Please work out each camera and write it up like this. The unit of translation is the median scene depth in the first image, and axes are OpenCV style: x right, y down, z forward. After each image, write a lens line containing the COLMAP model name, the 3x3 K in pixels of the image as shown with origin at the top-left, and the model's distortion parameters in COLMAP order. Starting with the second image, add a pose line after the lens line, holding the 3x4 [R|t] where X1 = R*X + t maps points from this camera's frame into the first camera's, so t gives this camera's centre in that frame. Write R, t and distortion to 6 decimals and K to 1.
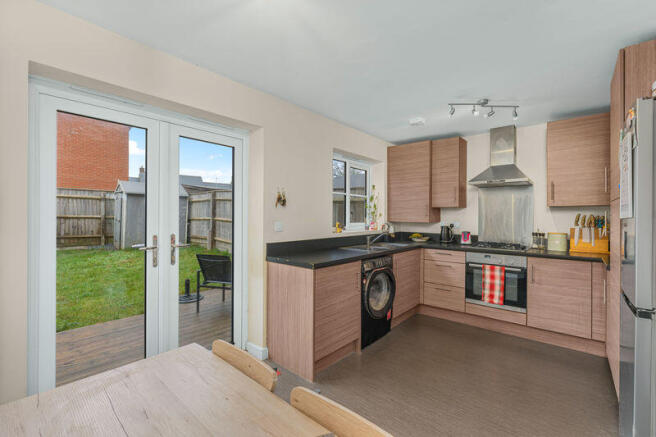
lens RADIAL K [[285.0, 0, 328.0], [0, 285.0, 218.5], [0, 0, 1]] dist [-0.000120, -0.000016]
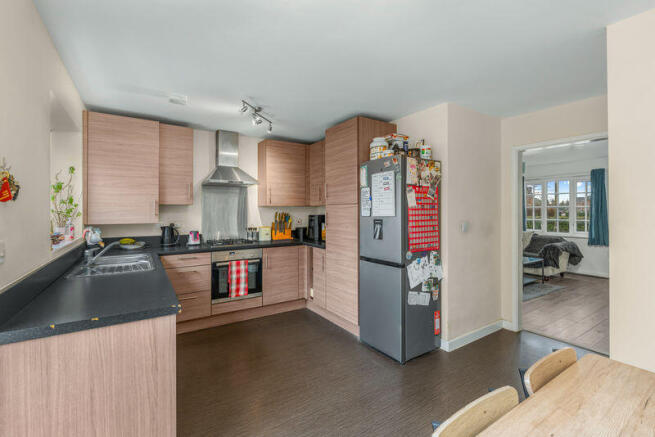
lens RADIAL K [[292.0, 0, 325.8], [0, 292.0, 211.5], [0, 0, 1]] dist [-0.000104, 0.000022]
pose [[0.275276, -0.010603, 0.961307, -0.364589], [0.014279, 0.999874, 0.006939, -0.021435], [-0.961259, 0.011816, 0.275392, 0.366898]]
